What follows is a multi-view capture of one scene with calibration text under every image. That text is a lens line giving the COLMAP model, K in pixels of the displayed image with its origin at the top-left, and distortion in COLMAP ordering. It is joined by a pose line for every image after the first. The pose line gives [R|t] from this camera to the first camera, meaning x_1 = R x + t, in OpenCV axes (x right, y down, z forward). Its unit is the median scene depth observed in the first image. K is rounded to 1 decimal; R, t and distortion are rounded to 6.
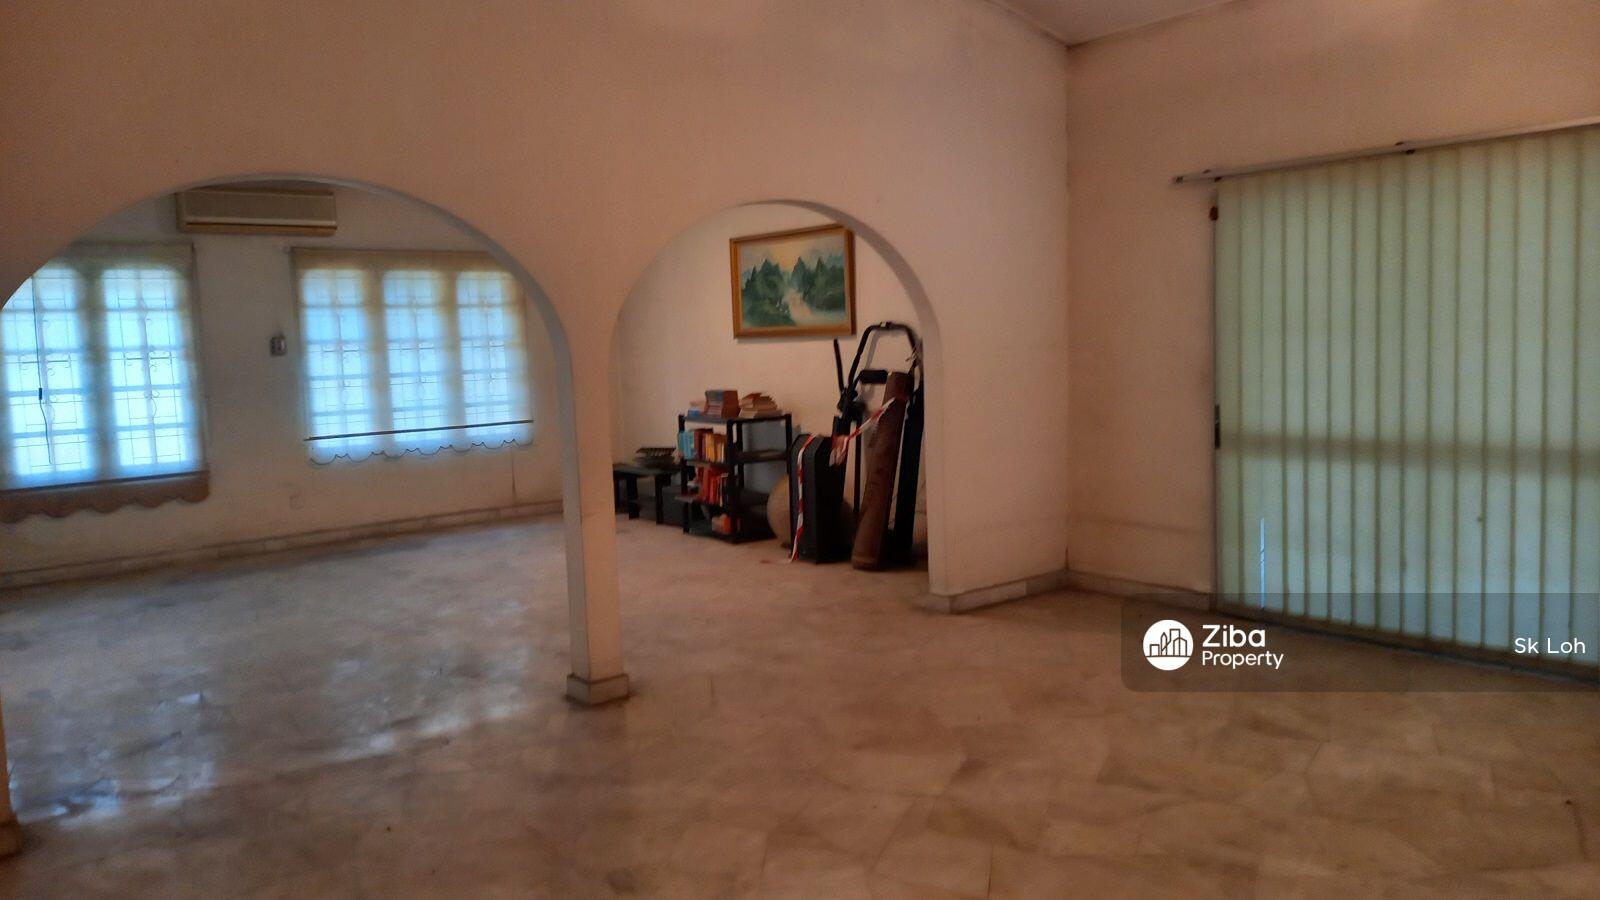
lens RADIAL K [[1174.2, 0, 796.9], [0, 1174.2, 456.4], [0, 0, 1]] dist [0.059705, -0.049649]
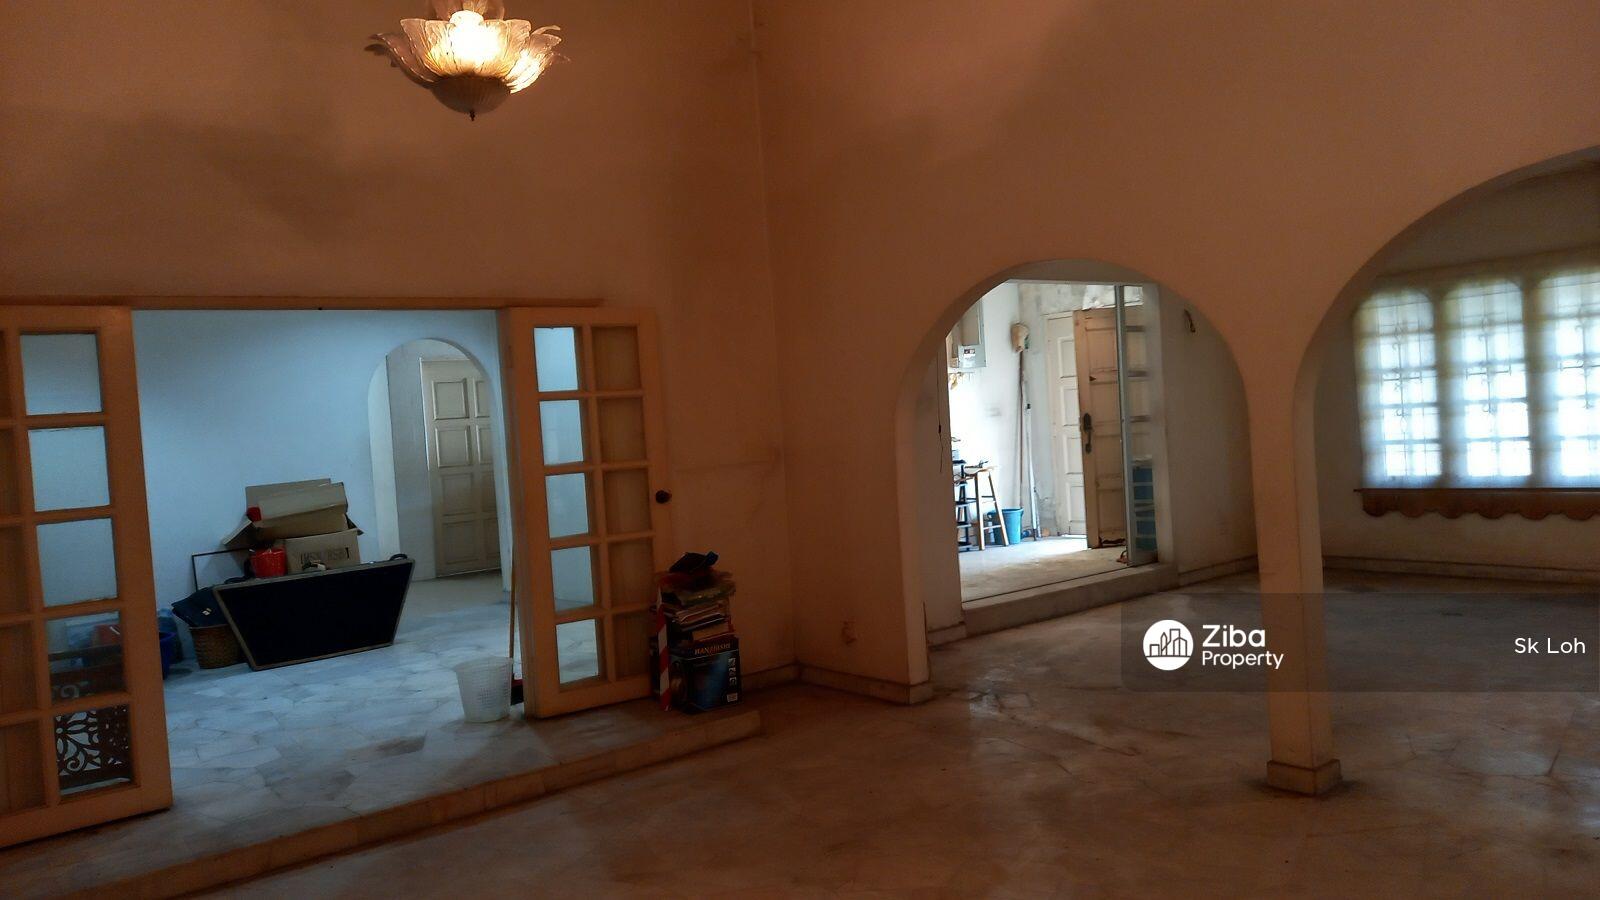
lens RADIAL K [[1174.2, 0, 792.6], [0, 1174.2, 442.8], [0, 0, 1]] dist [0.059705, -0.049649]
pose [[-0.011651, 0.058139, -0.998240, 0.426738], [-0.034285, 0.997698, 0.058508, -0.054875], [0.999344, 0.034906, -0.009631, 0.370275]]
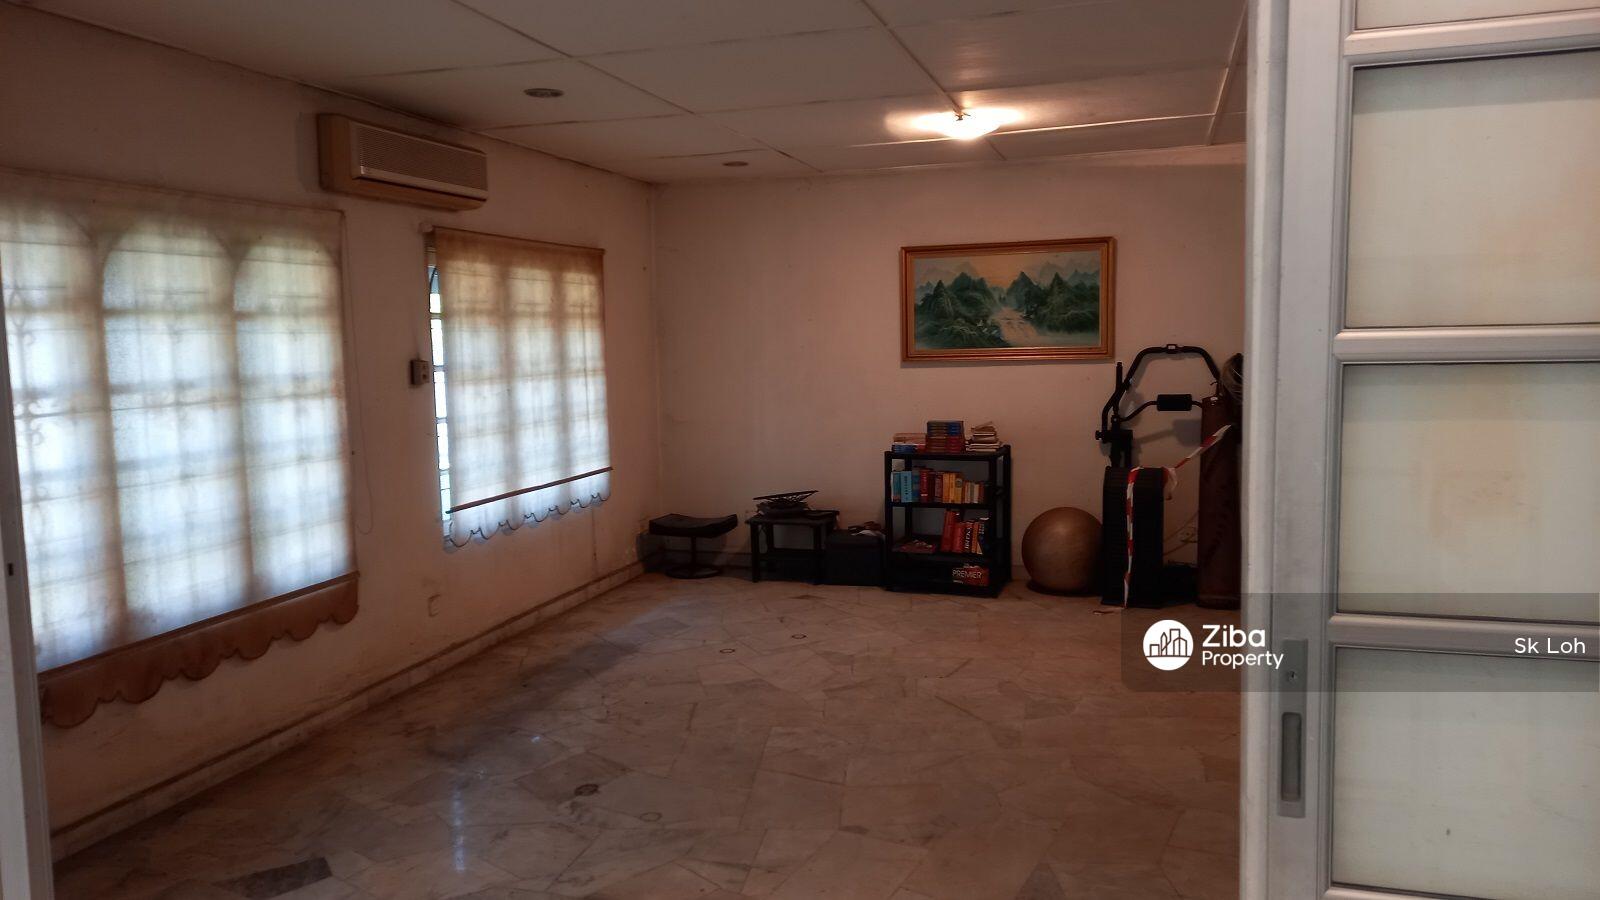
lens RADIAL K [[1174.2, 0, 761.3], [0, 1174.2, 447.3], [0, 0, 1]] dist [0.059705, -0.049649]
pose [[0.828038, -0.039000, 0.559313, -0.680374], [0.051814, 0.998632, -0.007075, -0.039141], [-0.558272, 0.034839, 0.828926, 0.366452]]
